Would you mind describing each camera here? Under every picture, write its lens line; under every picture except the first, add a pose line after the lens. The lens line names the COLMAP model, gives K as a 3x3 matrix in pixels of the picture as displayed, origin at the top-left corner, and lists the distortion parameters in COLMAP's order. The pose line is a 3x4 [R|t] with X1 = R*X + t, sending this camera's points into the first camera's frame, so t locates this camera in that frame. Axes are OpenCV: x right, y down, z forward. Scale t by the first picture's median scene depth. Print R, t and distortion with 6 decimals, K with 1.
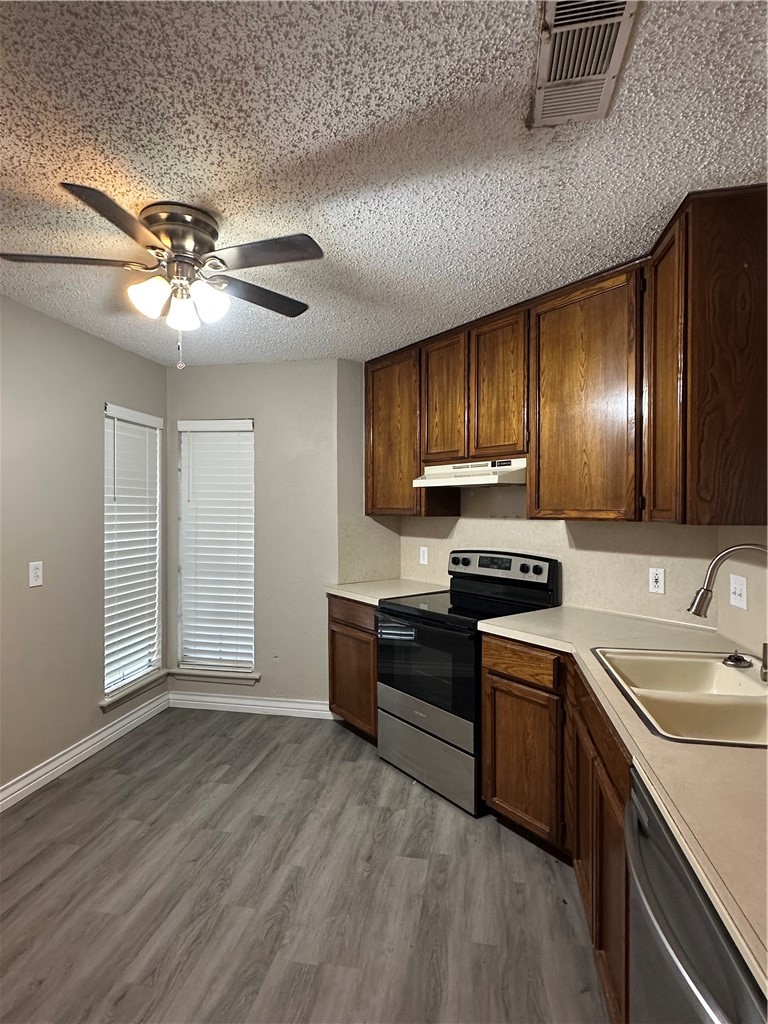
lens RADIAL K [[533.6, 0, 376.7], [0, 533.6, 514.8], [0, 0, 1]] dist [-0.003108, -0.000427]
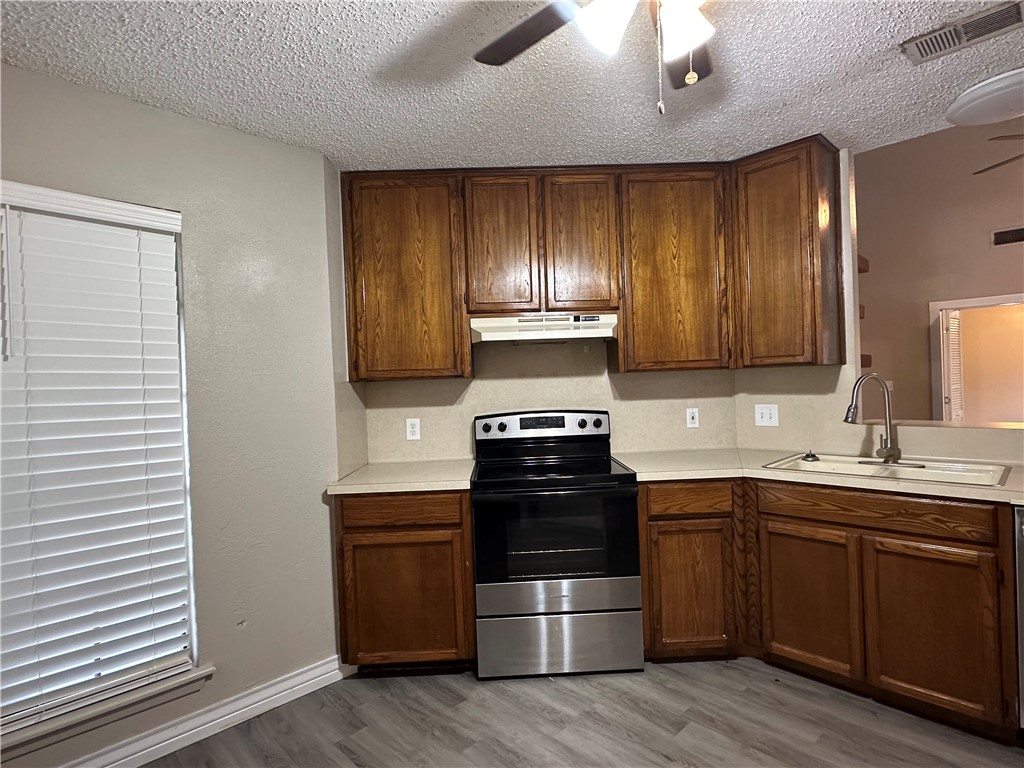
lens RADIAL K [[537.3, 0, 511.0], [0, 537.3, 388.3], [0, 0, 1]] dist [-0.000924, -0.000114]
pose [[0.569385, -0.027458, 0.821612, -0.703363], [0.047828, 0.998856, 0.000236, 0.028754], [-0.820678, 0.039162, 0.570047, 0.565301]]
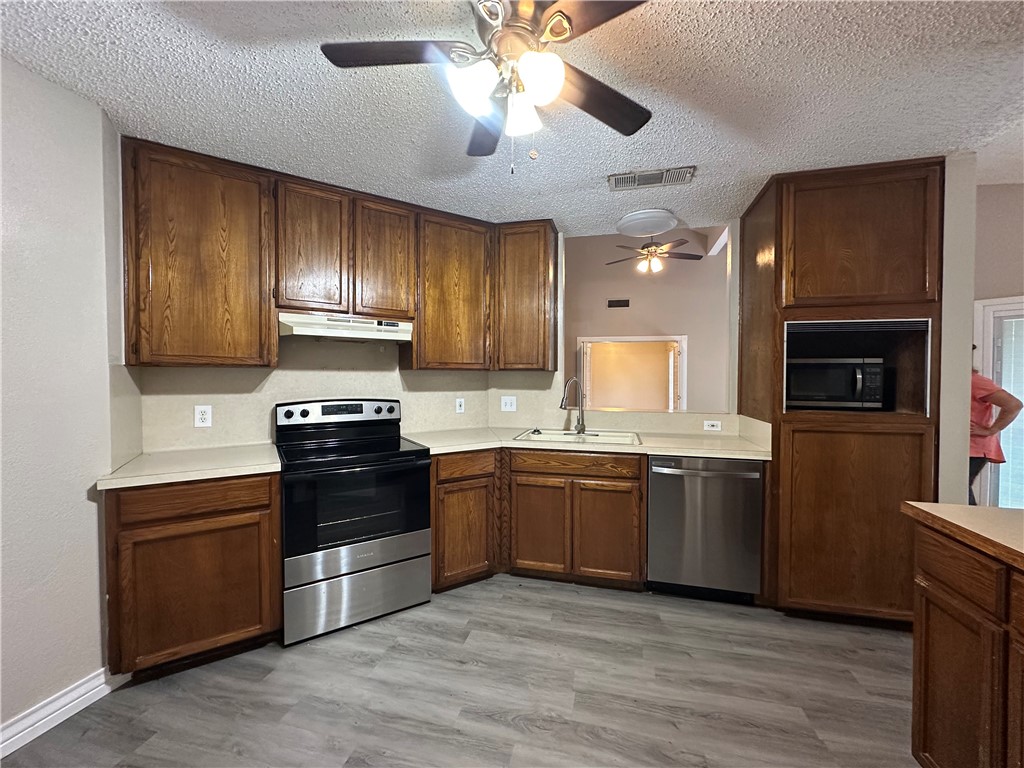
lens RADIAL K [[409.0, 0, 513.0], [0, 409.0, 384.6], [0, 0, 1]] dist [-0.001420, 0.000561]
pose [[0.058509, -0.017481, 0.998134, -0.713198], [0.011584, 0.999791, 0.016831, 0.031784], [-0.998220, 0.010578, 0.058700, 0.682822]]
